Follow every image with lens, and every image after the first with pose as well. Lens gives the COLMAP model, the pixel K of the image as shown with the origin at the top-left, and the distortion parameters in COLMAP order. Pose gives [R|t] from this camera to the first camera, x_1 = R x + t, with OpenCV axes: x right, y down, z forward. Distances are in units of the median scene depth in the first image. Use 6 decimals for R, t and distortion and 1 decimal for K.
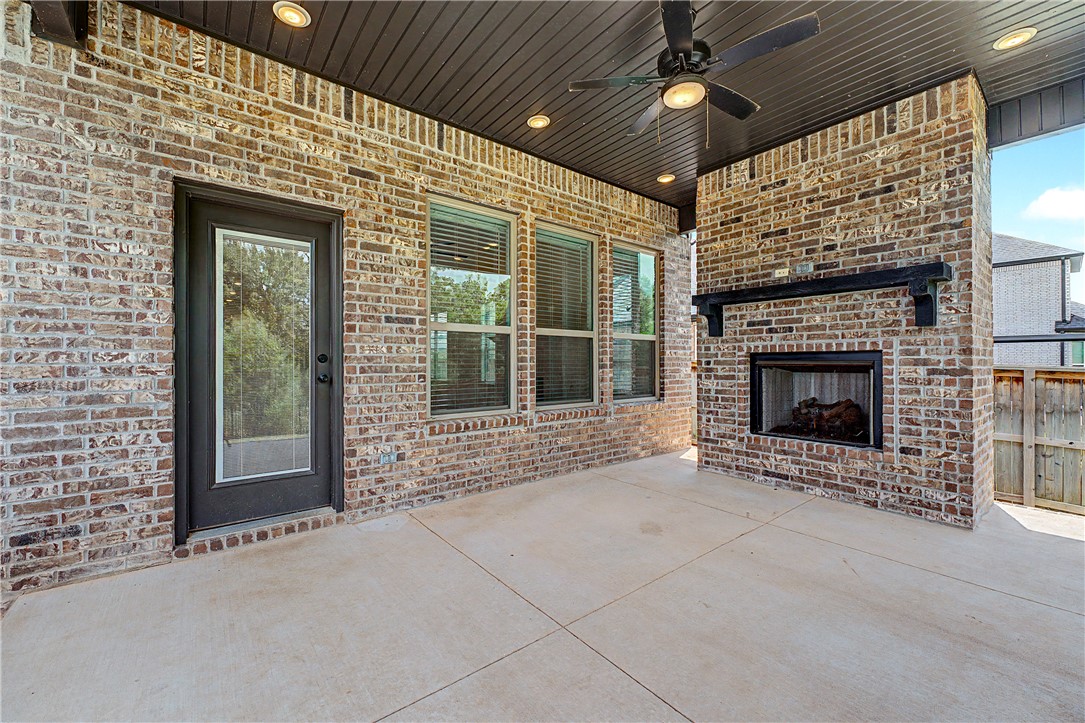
lens RADIAL K [[431.8, 0, 531.9], [0, 431.8, 363.4], [0, 0, 1]] dist [-0.001187, 0.001317]
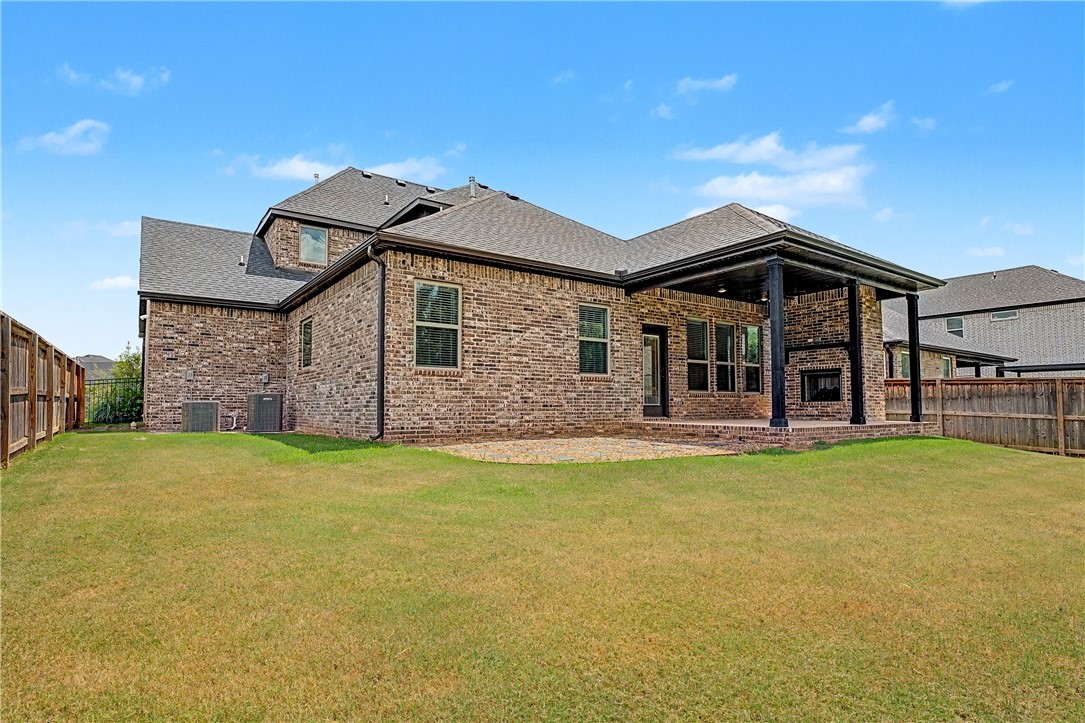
lens RADIAL K [[560.9, 0, 533.1], [0, 560.9, 379.4], [0, 0, 1]] dist [-0.000124, -0.000139]
pose [[0.998956, -0.003896, -0.045515, -0.931372], [0.001606, 0.998736, -0.050247, 0.193785], [0.045654, 0.050122, 0.997699, -2.401870]]
